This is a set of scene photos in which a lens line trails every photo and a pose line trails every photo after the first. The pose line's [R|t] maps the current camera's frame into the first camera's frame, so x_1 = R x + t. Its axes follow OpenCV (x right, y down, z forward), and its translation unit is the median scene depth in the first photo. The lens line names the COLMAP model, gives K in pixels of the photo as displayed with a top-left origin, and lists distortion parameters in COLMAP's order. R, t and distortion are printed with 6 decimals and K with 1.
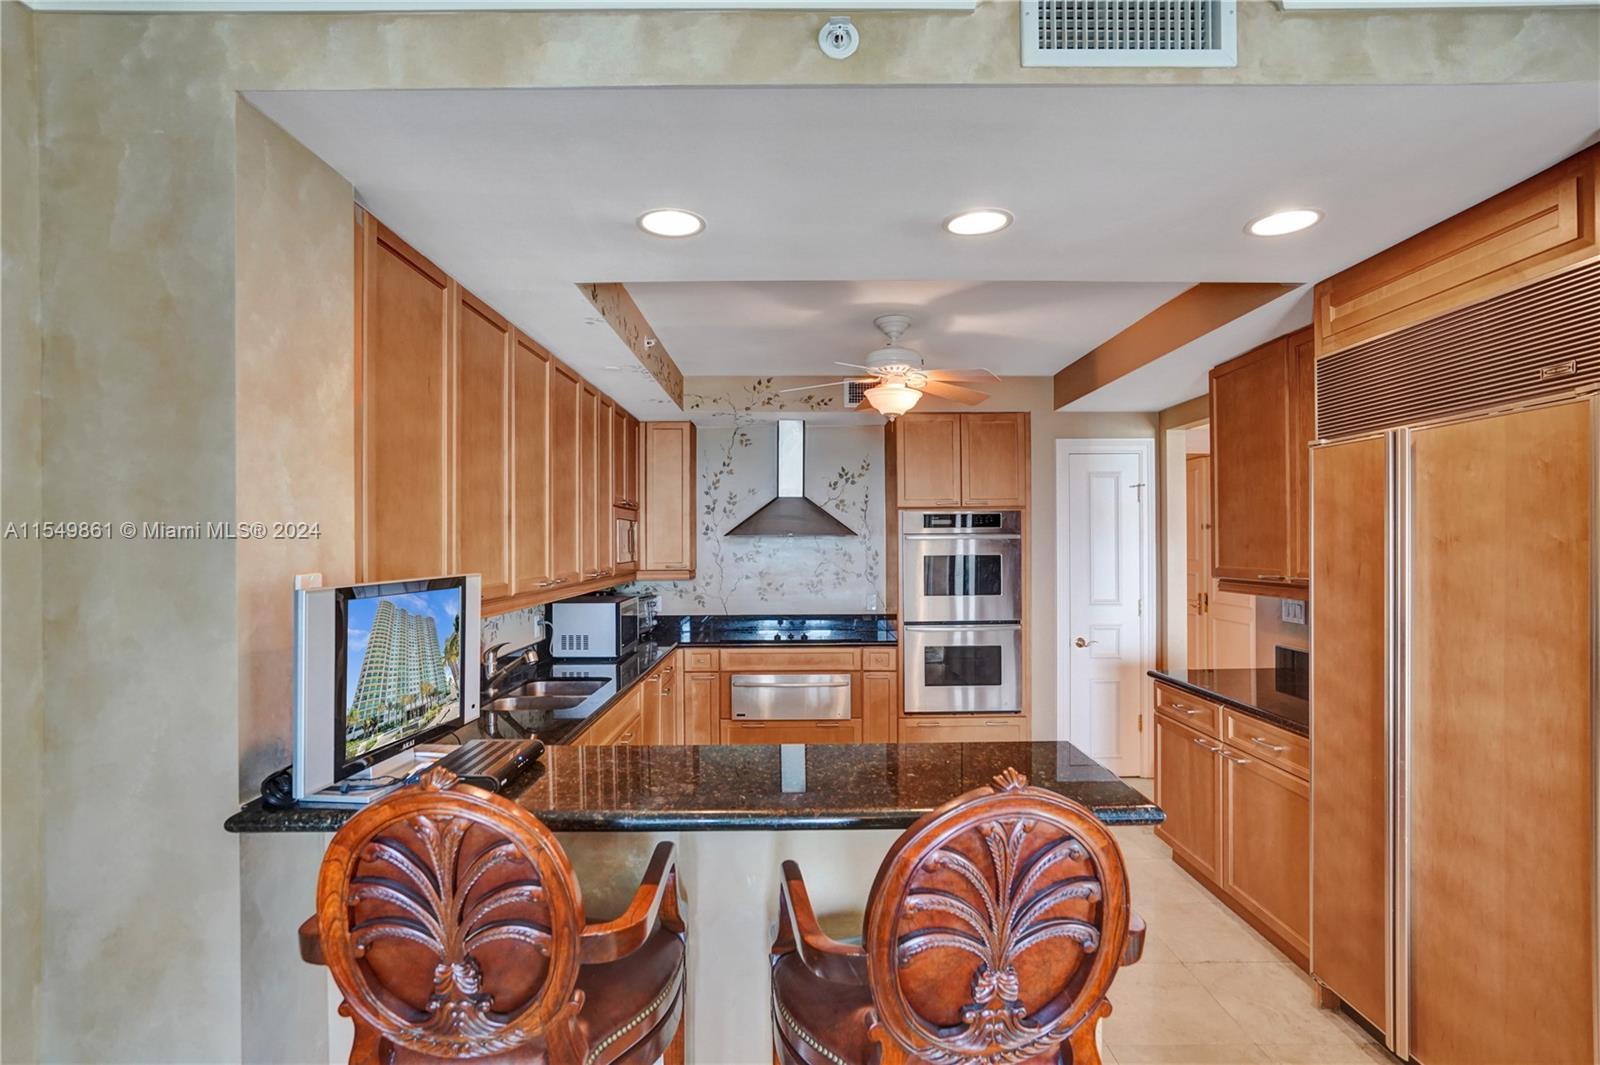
lens RADIAL K [[757.3, 0, 812.4], [0, 757.3, 538.3], [0, 0, 1]] dist [-0.037615, 0.015604]
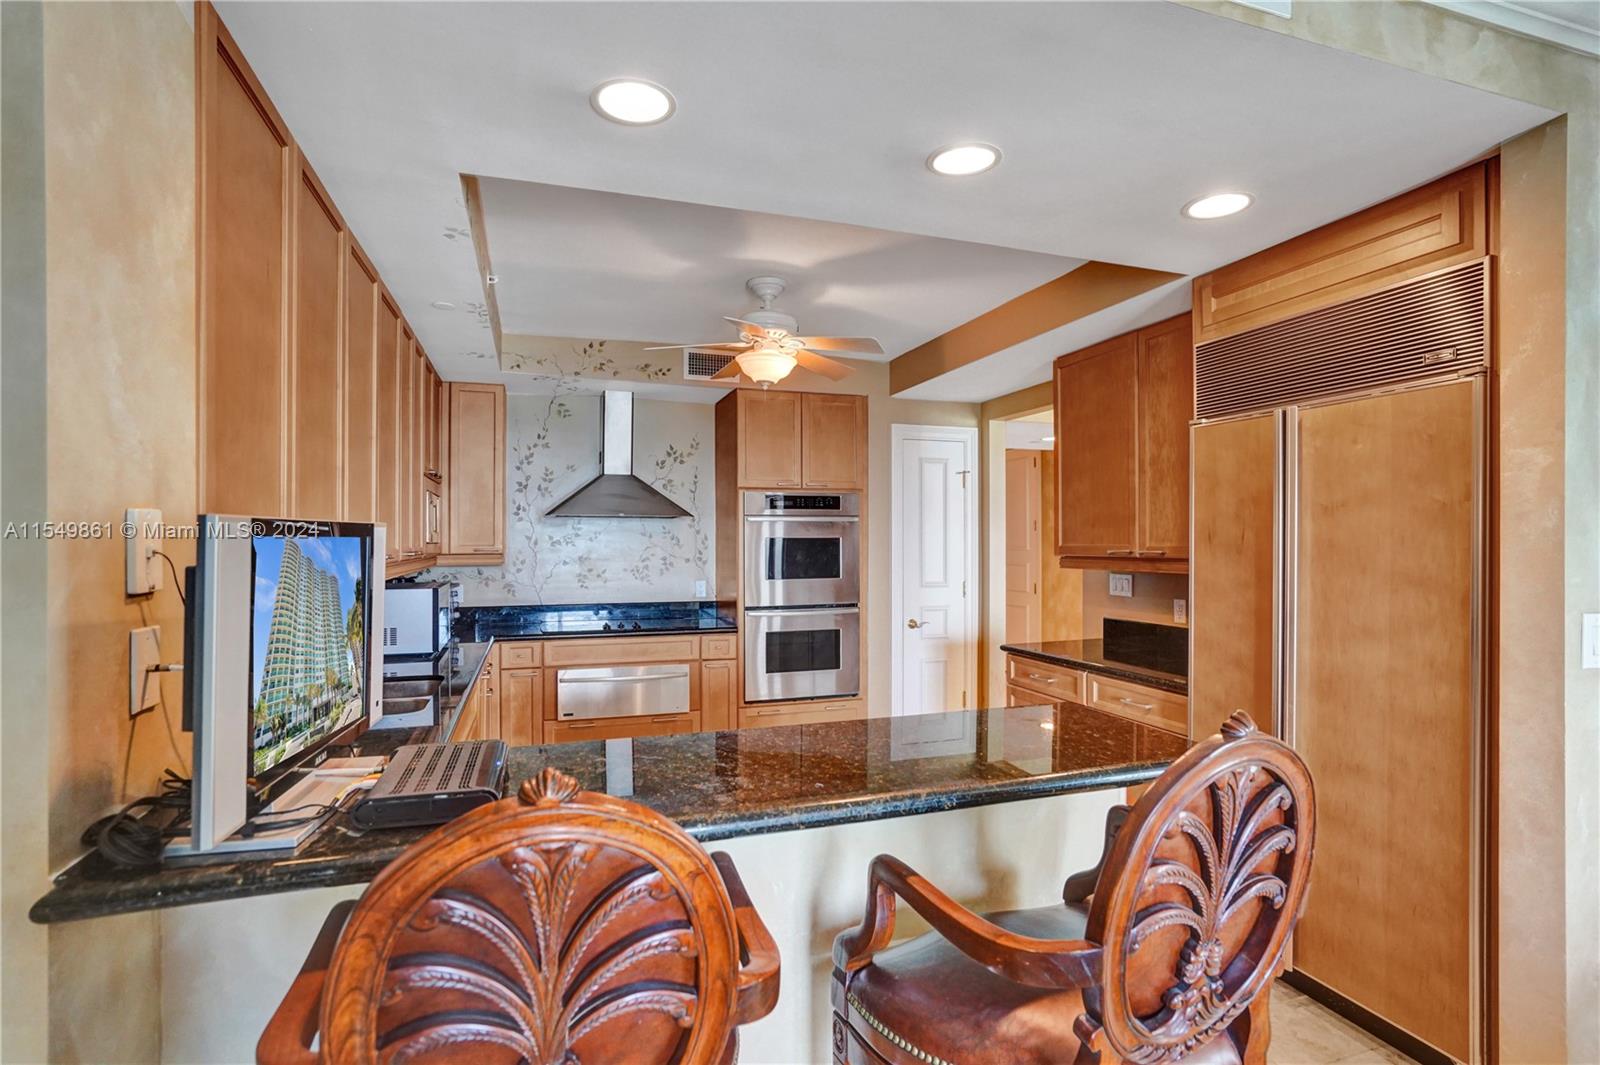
lens RADIAL K [[757.3, 0, 806.6], [0, 757.3, 537.5], [0, 0, 1]] dist [-0.037615, 0.015604]
pose [[0.952348, 0.005528, 0.304962, -0.126411], [-0.006209, 0.999980, 0.001265, 0.026882], [-0.304949, -0.003098, 0.952364, 0.081565]]
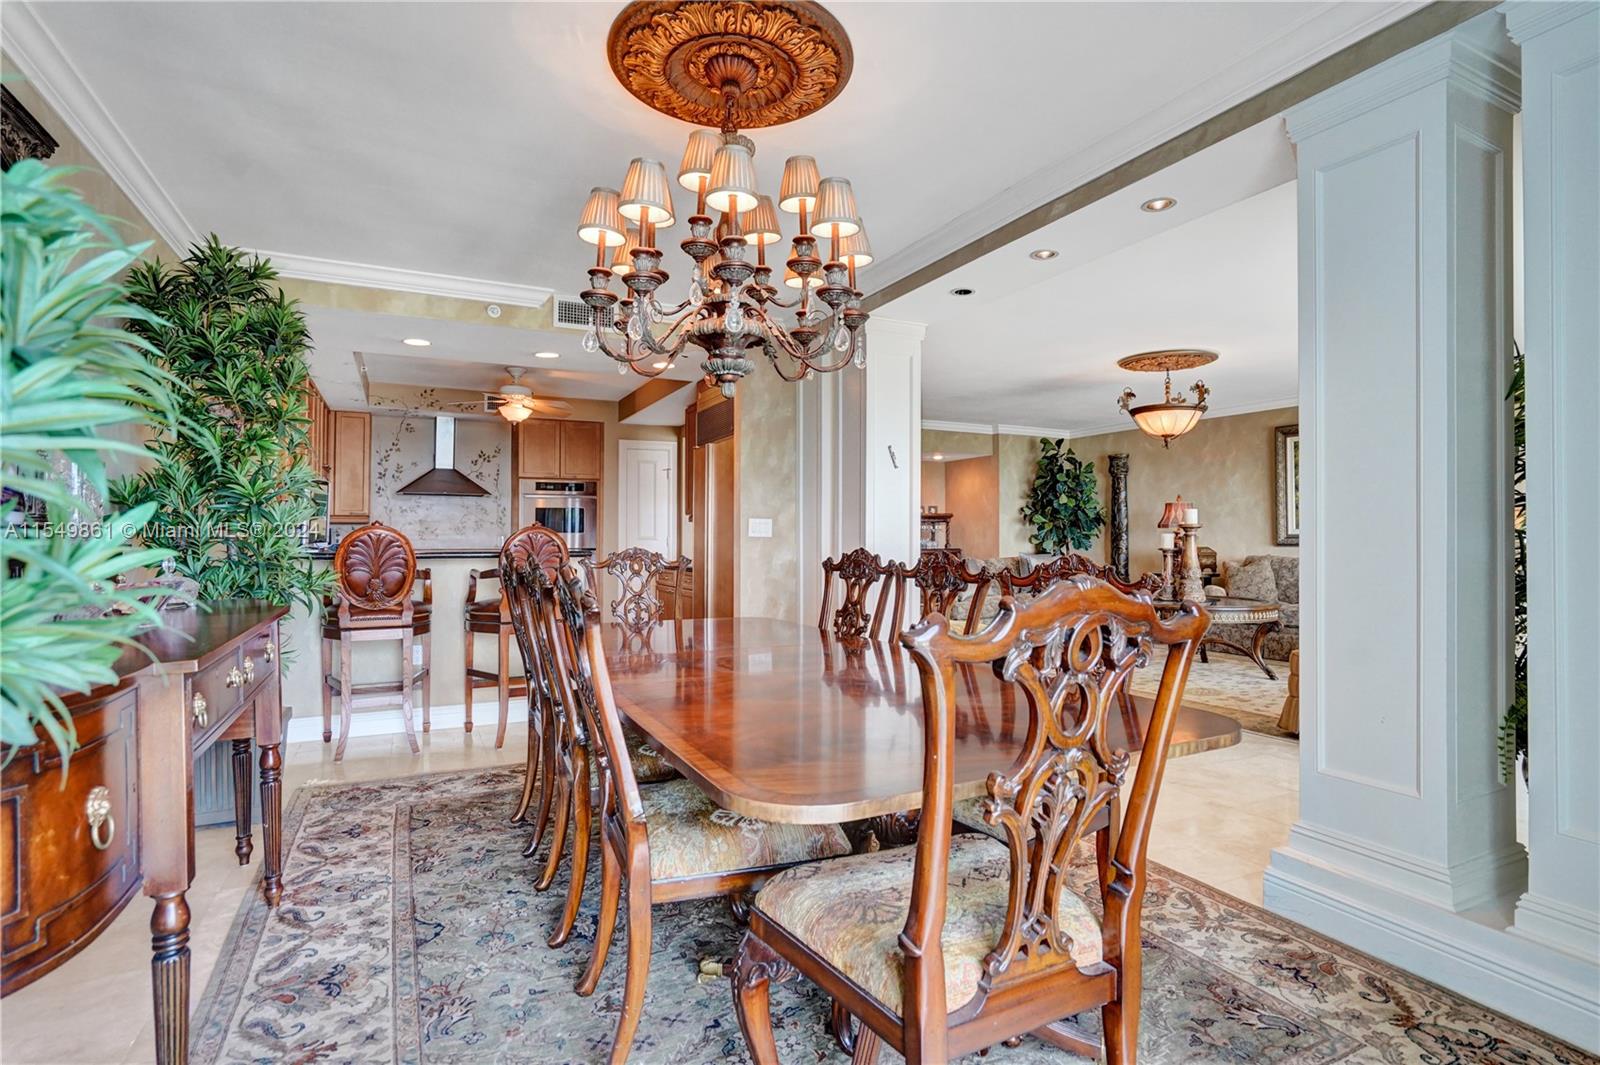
lens RADIAL K [[757.3, 0, 787.0], [0, 757.3, 525.1], [0, 0, 1]] dist [-0.037615, 0.015604]
pose [[0.904938, 0.011584, 0.425385, -0.065430], [-0.007827, 0.999913, -0.010579, 0.093528], [-0.425471, 0.006244, 0.904951, -0.867469]]
